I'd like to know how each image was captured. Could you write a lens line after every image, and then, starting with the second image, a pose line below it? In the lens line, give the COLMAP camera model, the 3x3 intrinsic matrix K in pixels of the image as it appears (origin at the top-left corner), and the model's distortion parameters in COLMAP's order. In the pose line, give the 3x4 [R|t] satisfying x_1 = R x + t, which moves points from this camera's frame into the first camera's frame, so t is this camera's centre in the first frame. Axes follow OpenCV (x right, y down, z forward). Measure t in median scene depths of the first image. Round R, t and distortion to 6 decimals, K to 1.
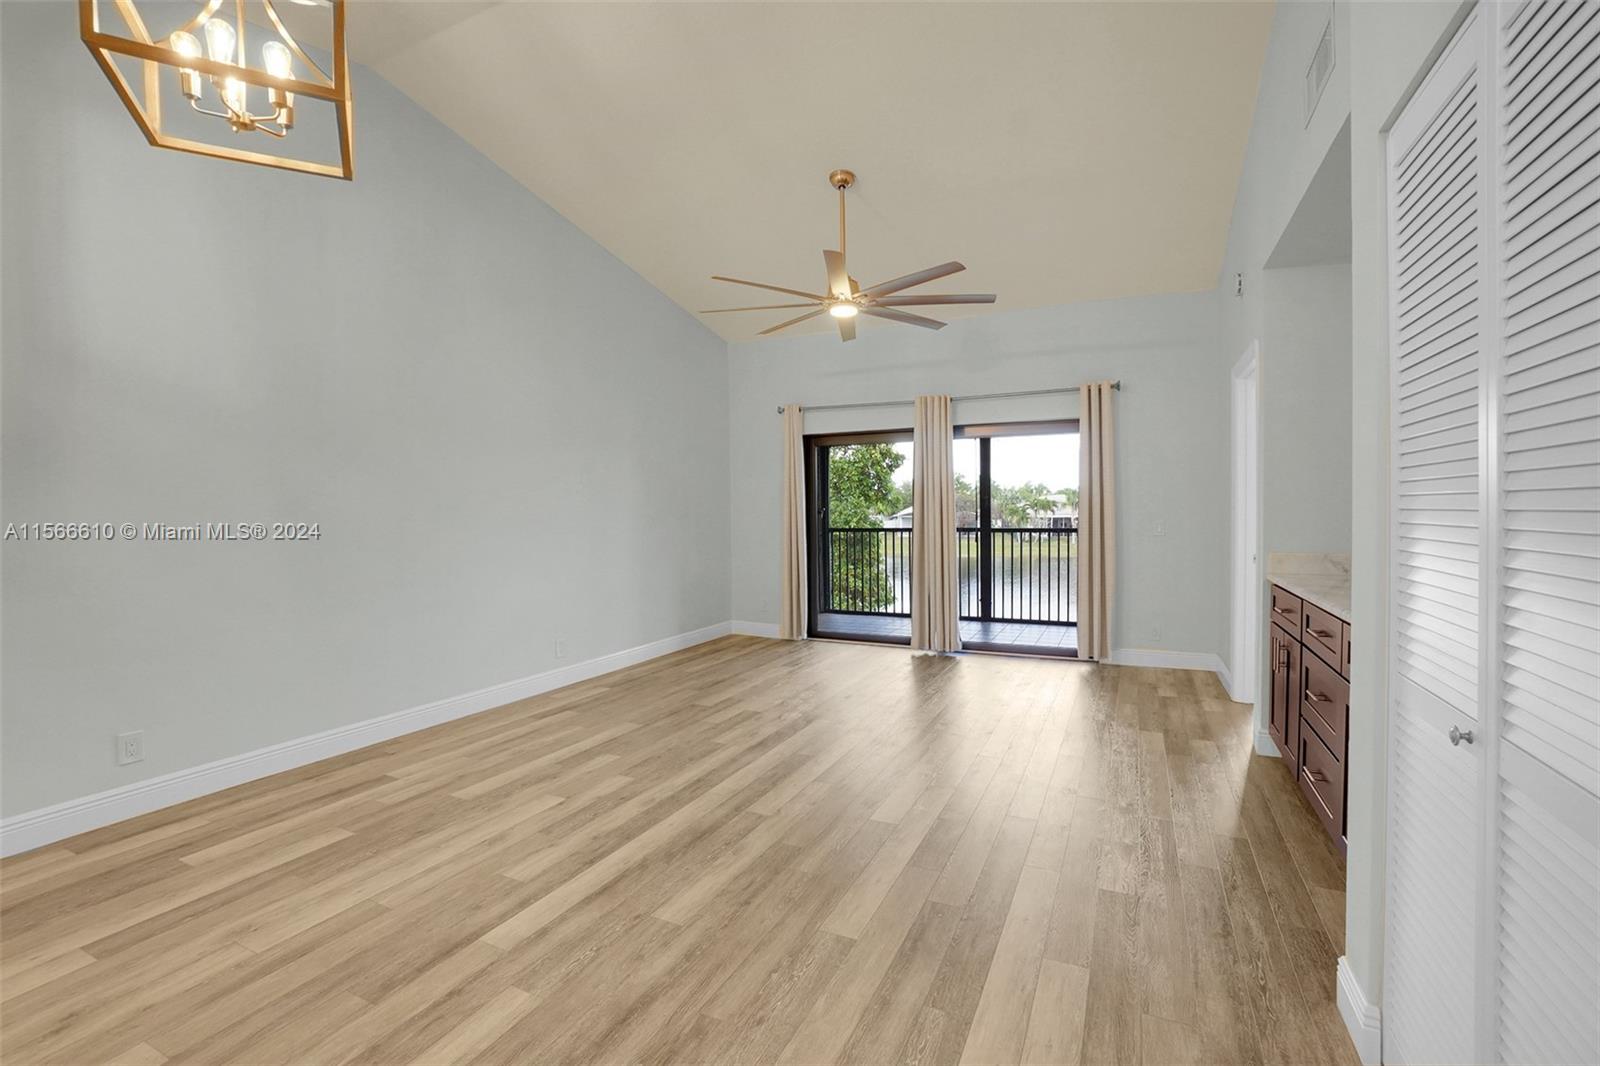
lens RADIAL K [[709.6, 0, 790.6], [0, 709.6, 523.8], [0, 0, 1]] dist [-0.065279, 0.023844]
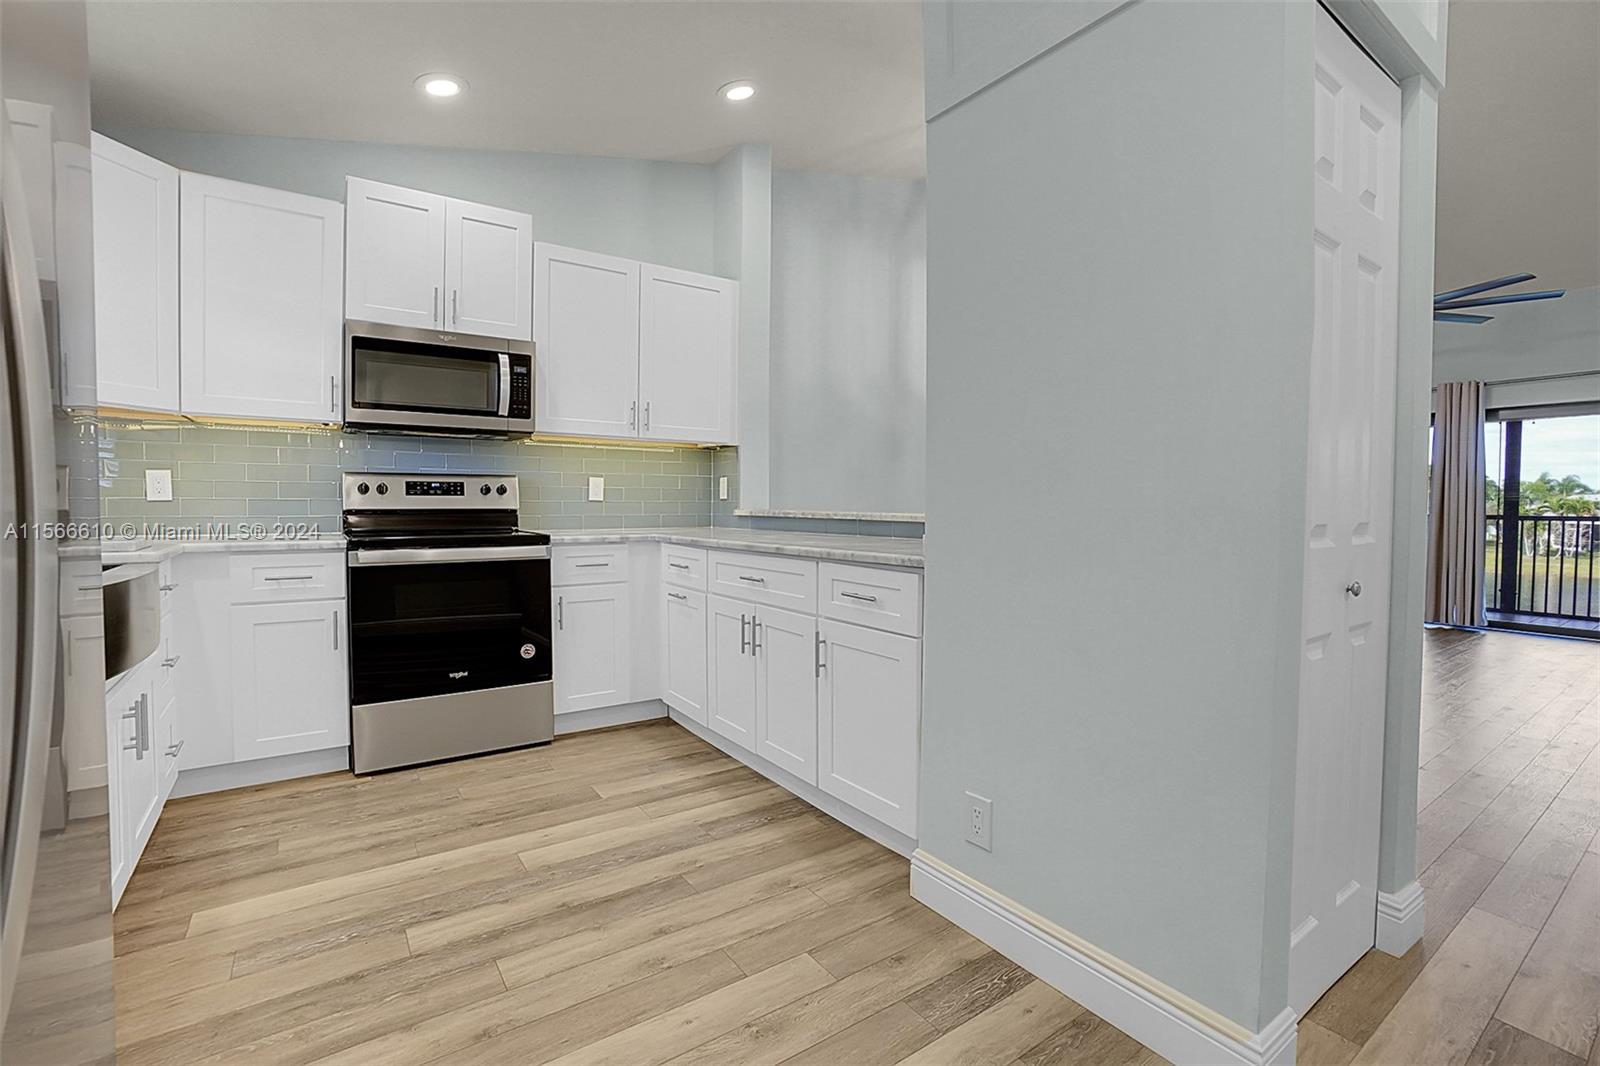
lens RADIAL K [[709.6, 0, 790.6], [0, 709.6, 523.8], [0, 0, 1]] dist [-0.065279, 0.023844]
pose [[0.872056, 0.030185, -0.488474, -0.236189], [-0.026805, 0.999544, 0.013911, 0.059478], [0.488671, 0.000963, 0.872467, -0.525310]]
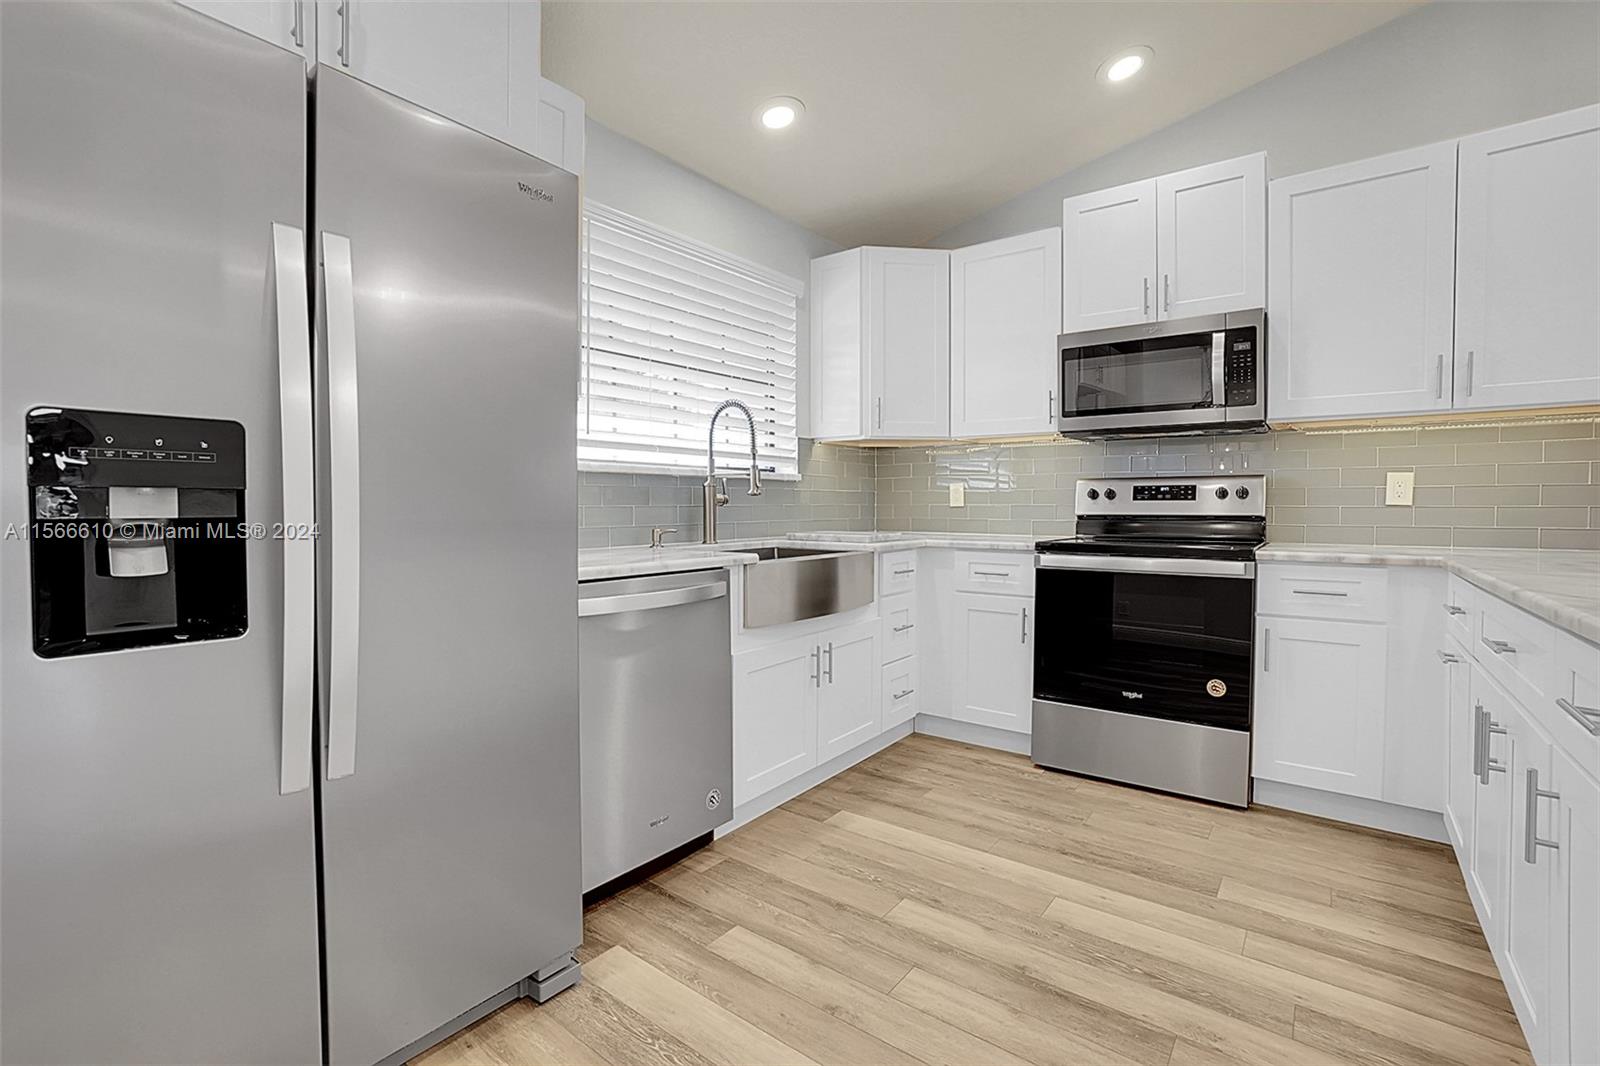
lens RADIAL K [[709.6, 0, 790.6], [0, 709.6, 523.8], [0, 0, 1]] dist [-0.065279, 0.023844]
pose [[-0.203941, 0.035484, -0.978340, -0.178529], [-0.021762, 0.998932, 0.040767, 0.052516], [0.978741, 0.029604, -0.202951, -0.270193]]
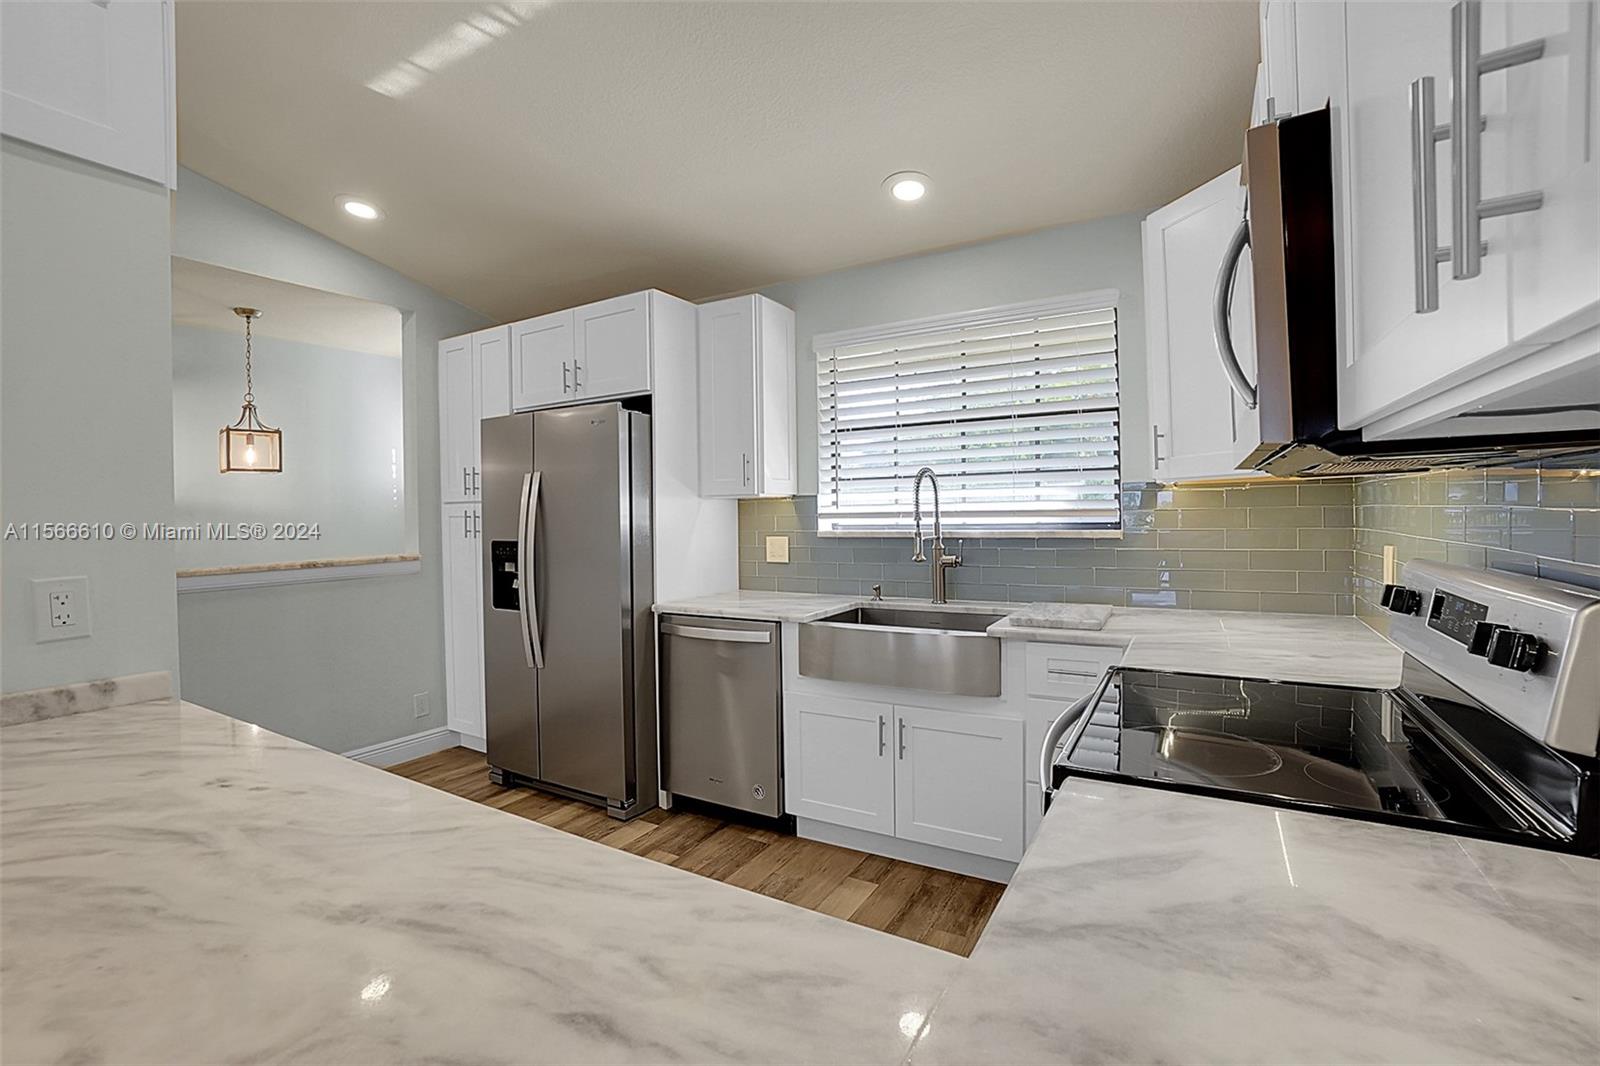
lens RADIAL K [[709.6, 0, 790.6], [0, 709.6, 523.8], [0, 0, 1]] dist [-0.065279, 0.023844]
pose [[-0.997178, 0.024587, 0.070931, -0.729230], [0.027353, 0.998892, 0.038289, -0.010118], [-0.069911, 0.040121, -0.996746, 0.233377]]
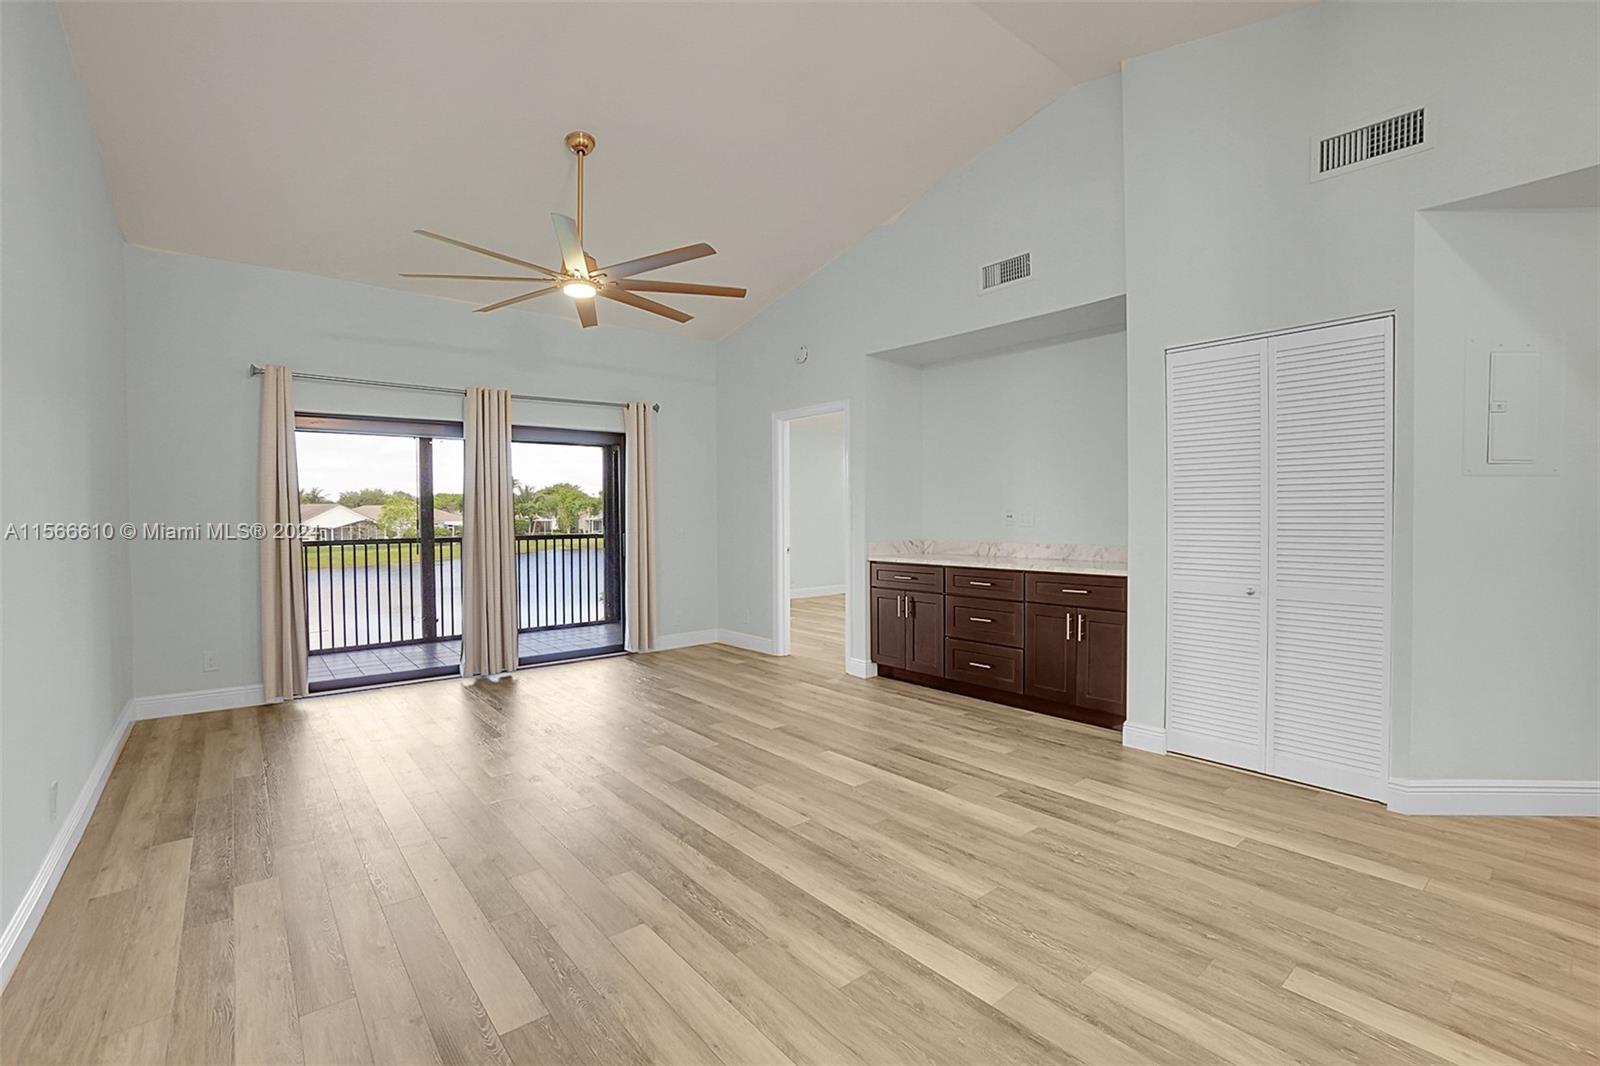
lens RADIAL K [[709.6, 0, 790.6], [0, 709.6, 523.8], [0, 0, 1]] dist [-0.065279, 0.023844]
pose [[0.419349, -0.008569, 0.907785, -0.641183], [0.022811, 0.999739, -0.001100, -0.000755], [-0.907538, 0.021168, 0.419435, 0.411182]]
